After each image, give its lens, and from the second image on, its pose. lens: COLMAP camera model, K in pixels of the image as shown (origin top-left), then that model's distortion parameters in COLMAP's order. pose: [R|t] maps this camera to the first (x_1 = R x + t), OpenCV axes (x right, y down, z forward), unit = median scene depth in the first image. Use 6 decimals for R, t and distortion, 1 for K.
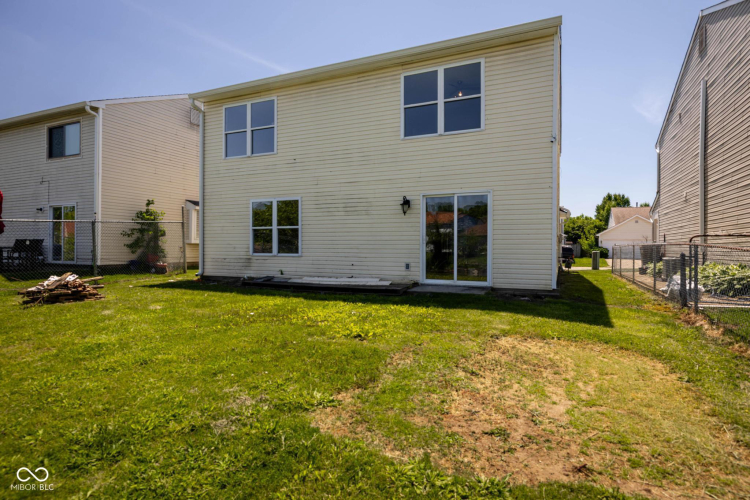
lens RADIAL K [[407.2, 0, 375.2], [0, 407.2, 250.9], [0, 0, 1]] dist [-0.001607, -0.001393]
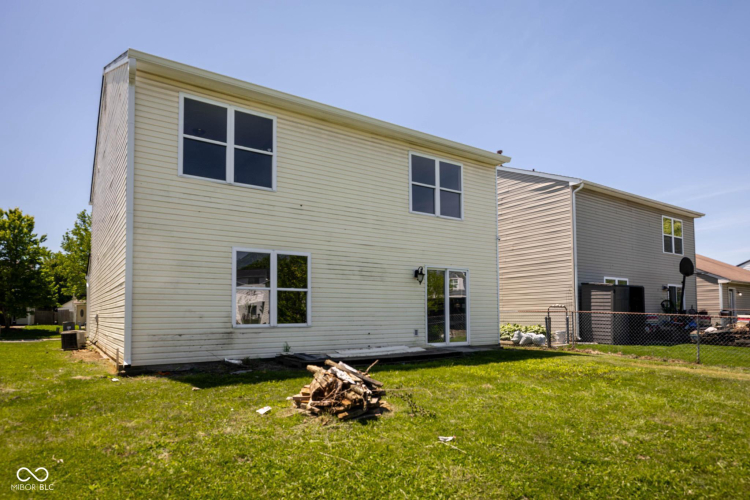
lens RADIAL K [[461.8, 0, 383.4], [0, 461.8, 299.0], [0, 0, 1]] dist [-0.003140, -0.001924]
pose [[0.514849, 0.023547, 0.856958, -0.969343], [0.012332, 0.999316, -0.034868, -0.007985], [-0.857192, 0.028520, 0.514206, 0.438616]]
